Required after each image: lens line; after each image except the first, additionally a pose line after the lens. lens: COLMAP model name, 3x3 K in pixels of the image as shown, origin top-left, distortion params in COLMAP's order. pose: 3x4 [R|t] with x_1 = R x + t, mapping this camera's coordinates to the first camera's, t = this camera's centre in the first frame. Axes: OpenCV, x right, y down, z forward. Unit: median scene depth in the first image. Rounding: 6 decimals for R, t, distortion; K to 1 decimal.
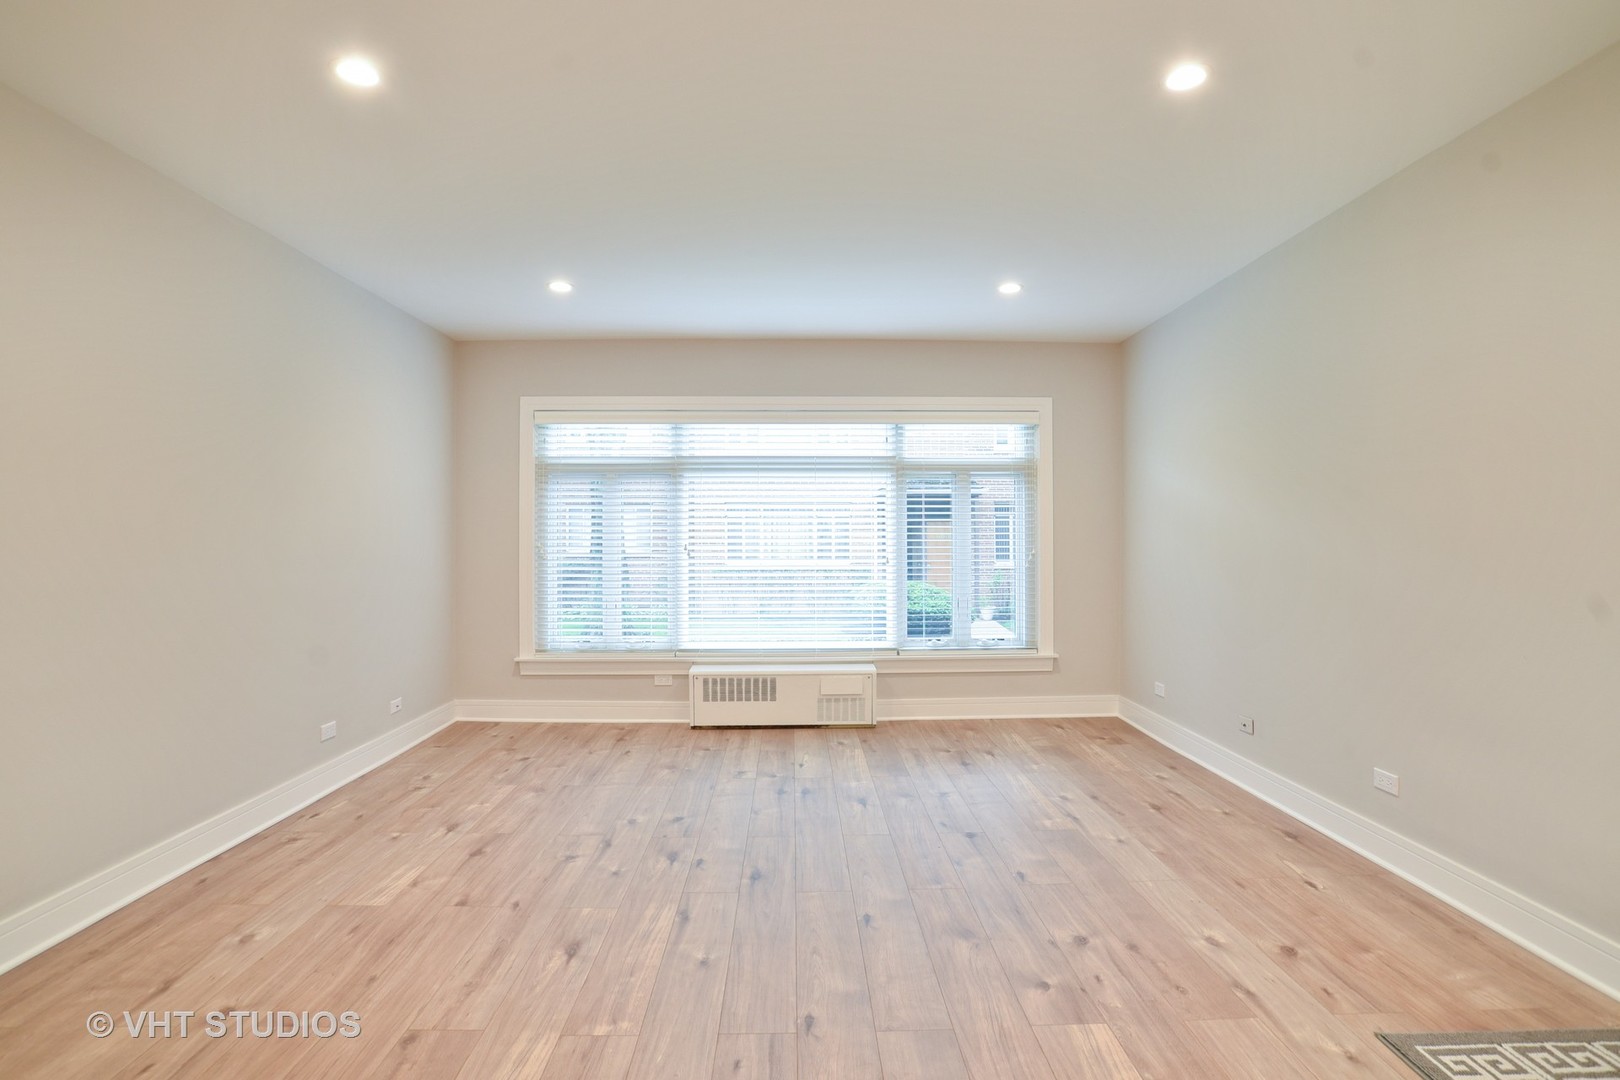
lens RADIAL K [[777.3, 0, 834.3], [0, 777.3, 536.1], [0, 0, 1]] dist [-0.018585, 0.004140]
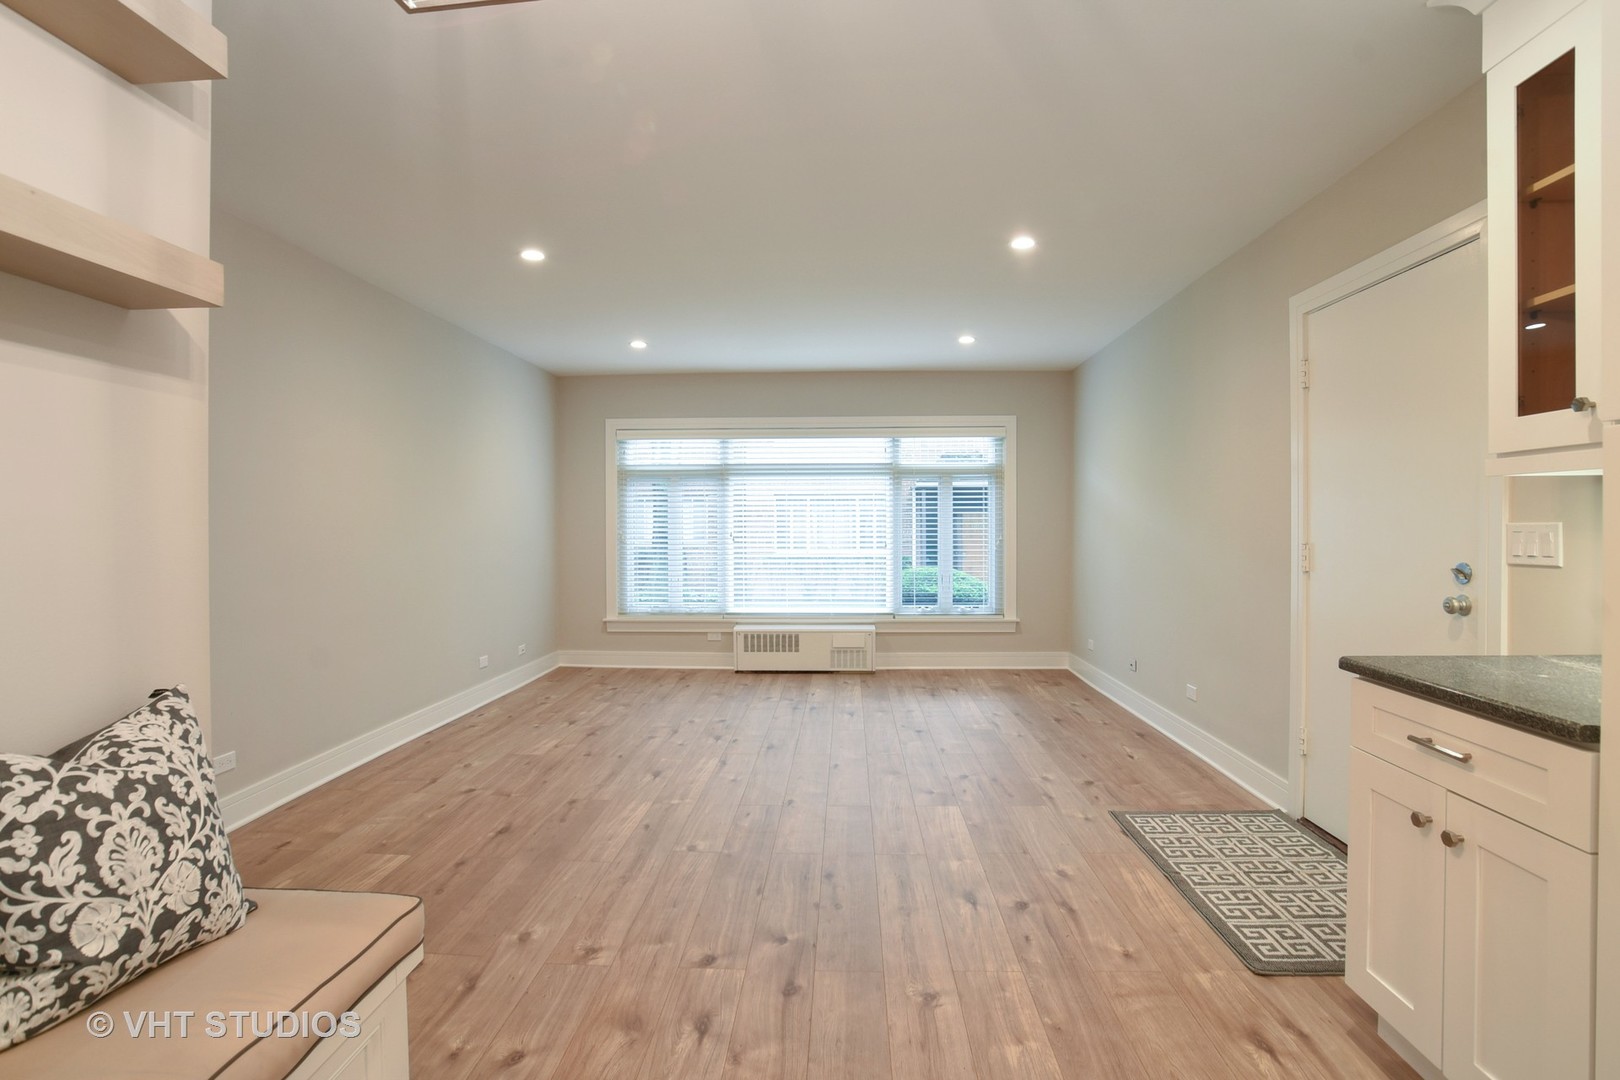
lens RADIAL K [[777.3, 0, 805.3], [0, 777.3, 541.5], [0, 0, 1]] dist [-0.018585, 0.004140]
pose [[0.994367, 0.001616, -0.105982, 0.083213], [0.000617, 0.999779, 0.021035, -0.001171], [0.105992, -0.020982, 0.994146, -0.329818]]
